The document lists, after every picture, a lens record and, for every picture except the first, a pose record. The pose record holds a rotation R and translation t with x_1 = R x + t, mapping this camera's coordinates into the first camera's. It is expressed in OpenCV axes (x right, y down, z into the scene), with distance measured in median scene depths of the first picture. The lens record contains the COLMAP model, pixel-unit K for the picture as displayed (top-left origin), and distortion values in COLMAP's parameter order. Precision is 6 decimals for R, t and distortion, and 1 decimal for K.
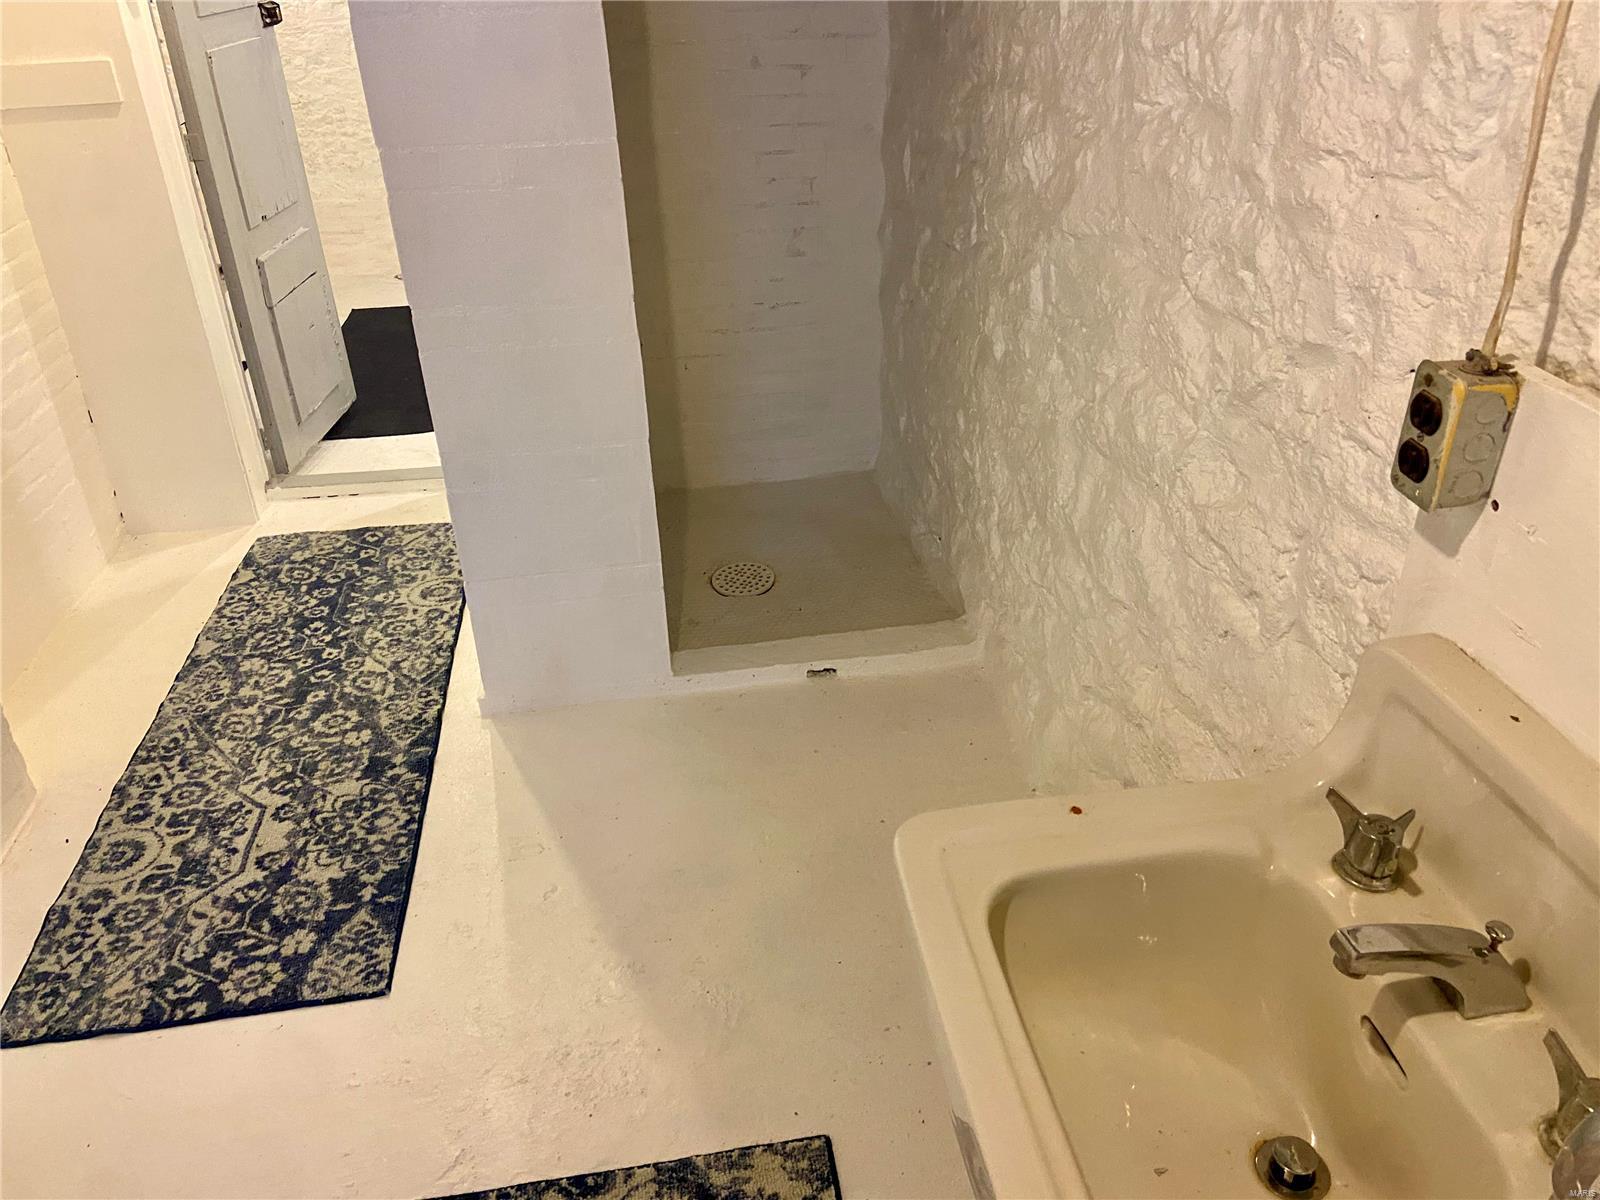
lens RADIAL K [[1223.4, 0, 800.0], [0, 1223.4, 600.0], [0, 0, 1]] dist [0.061725, -0.000135]
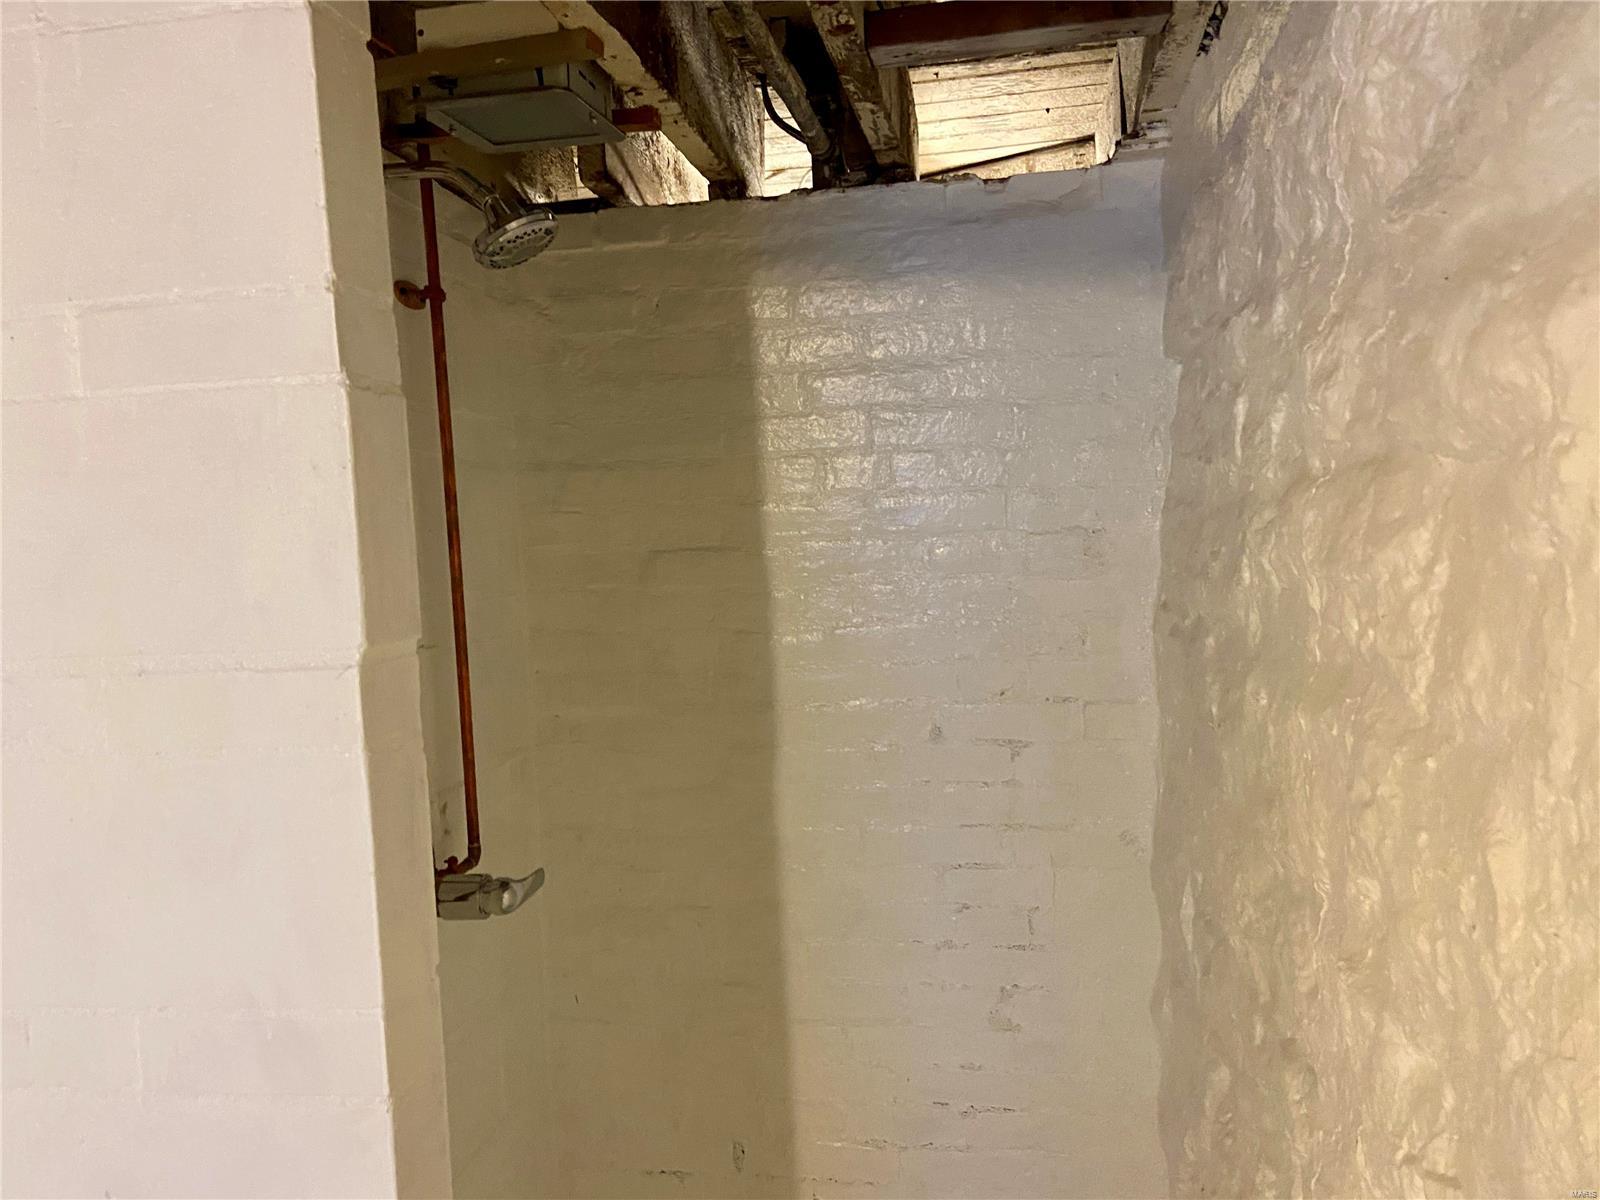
lens RADIAL K [[1223.4, 0, 800.0], [0, 1223.4, 600.0], [0, 0, 1]] dist [0.061725, -0.000135]
pose [[0.953647, 0.013463, -0.300627, 0.084234], [-0.137112, 0.908718, -0.394250, -0.237090], [0.267877, 0.417194, 0.868442, 0.401794]]
